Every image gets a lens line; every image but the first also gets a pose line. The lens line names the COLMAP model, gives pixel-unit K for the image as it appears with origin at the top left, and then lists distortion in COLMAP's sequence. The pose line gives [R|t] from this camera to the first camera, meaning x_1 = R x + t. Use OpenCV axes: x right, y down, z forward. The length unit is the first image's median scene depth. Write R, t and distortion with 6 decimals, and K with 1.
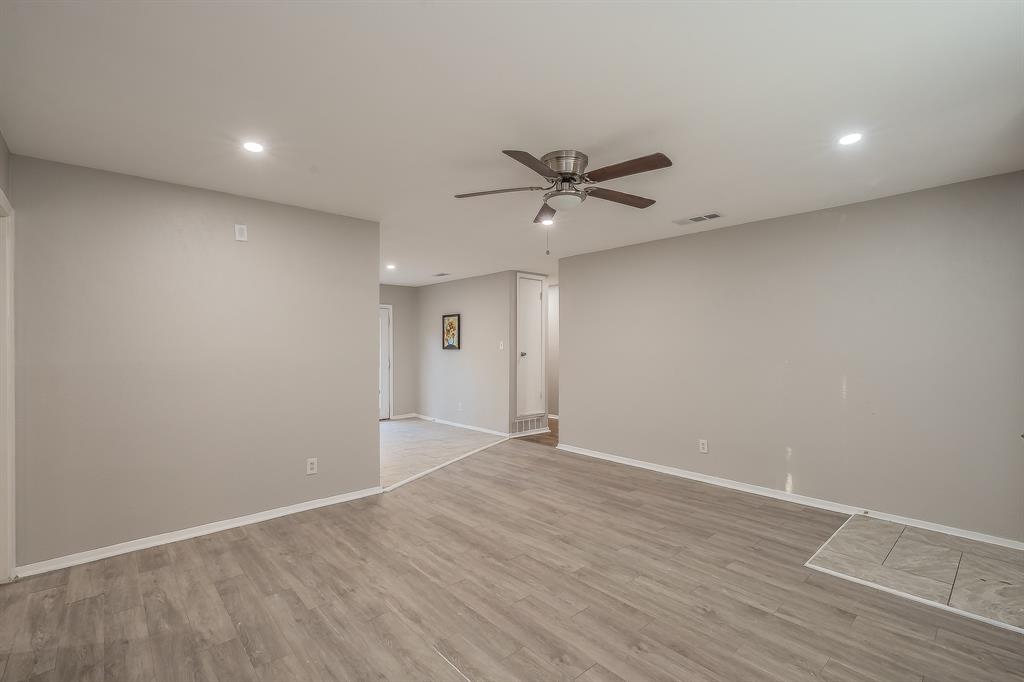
lens RADIAL K [[459.3, 0, 510.9], [0, 459.3, 345.3], [0, 0, 1]] dist [0.002320, 0.000047]
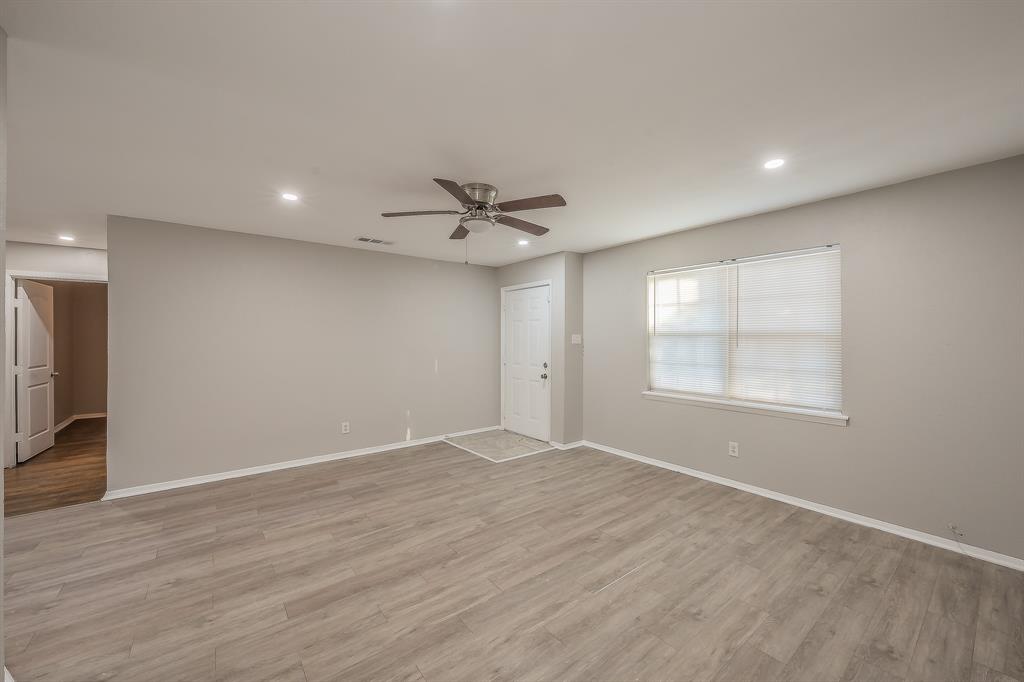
lens RADIAL K [[391.0, 0, 512.0], [0, 391.0, 341.0], [0, 0, 1]] dist [-0.000655, -0.000058]
pose [[0.069073, -0.003673, 0.997605, -0.746261], [0.003870, 0.999987, 0.003414, 0.001596], [-0.997604, 0.003625, 0.069087, 0.718121]]
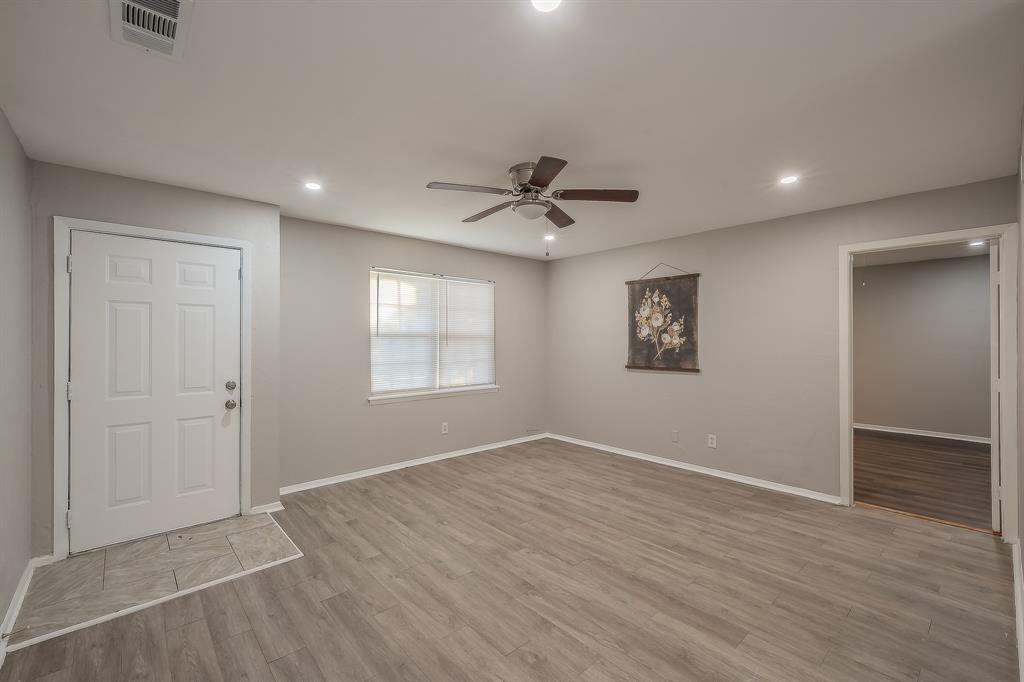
lens RADIAL K [[429.5, 0, 510.9], [0, 429.5, 340.1], [0, 0, 1]] dist [0.000263, 0.000078]
pose [[-0.999978, 0.005301, 0.003949, 0.136663], [0.005323, 0.999970, 0.005547, -0.013902], [-0.003920, 0.005568, -0.999977, 1.700676]]
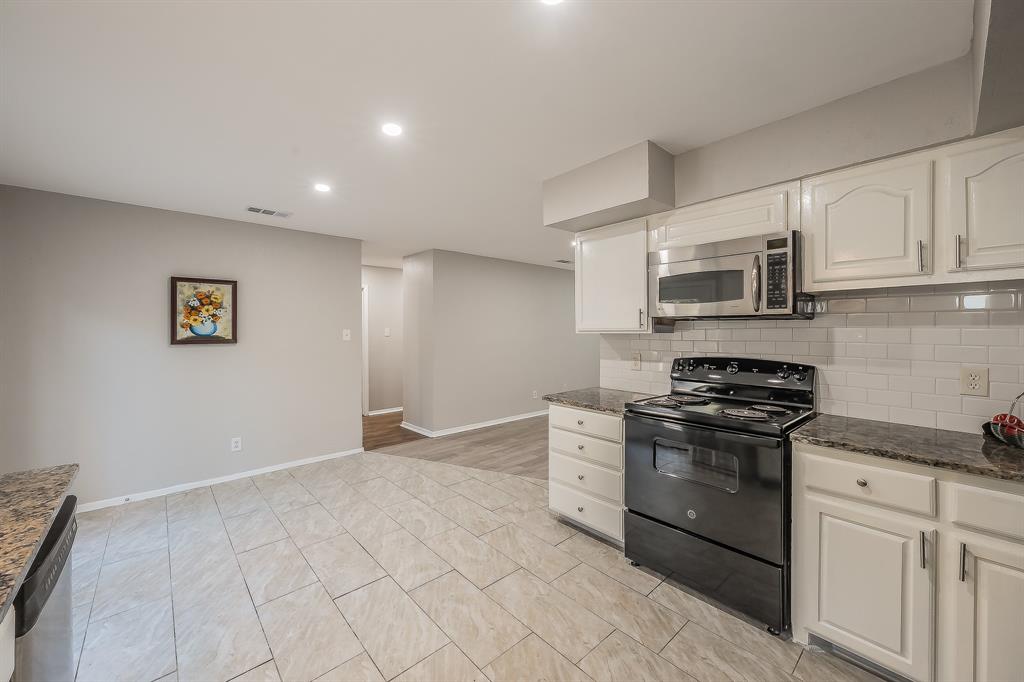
lens RADIAL K [[393.5, 0, 497.9], [0, 393.5, 327.3], [0, 0, 1]] dist [-0.000923, -0.000091]
pose [[0.013285, 0.009594, 0.999866, -1.387681], [0.003664, 0.999947, -0.009644, -0.011416], [-0.999905, 0.003792, 0.013250, 1.558717]]
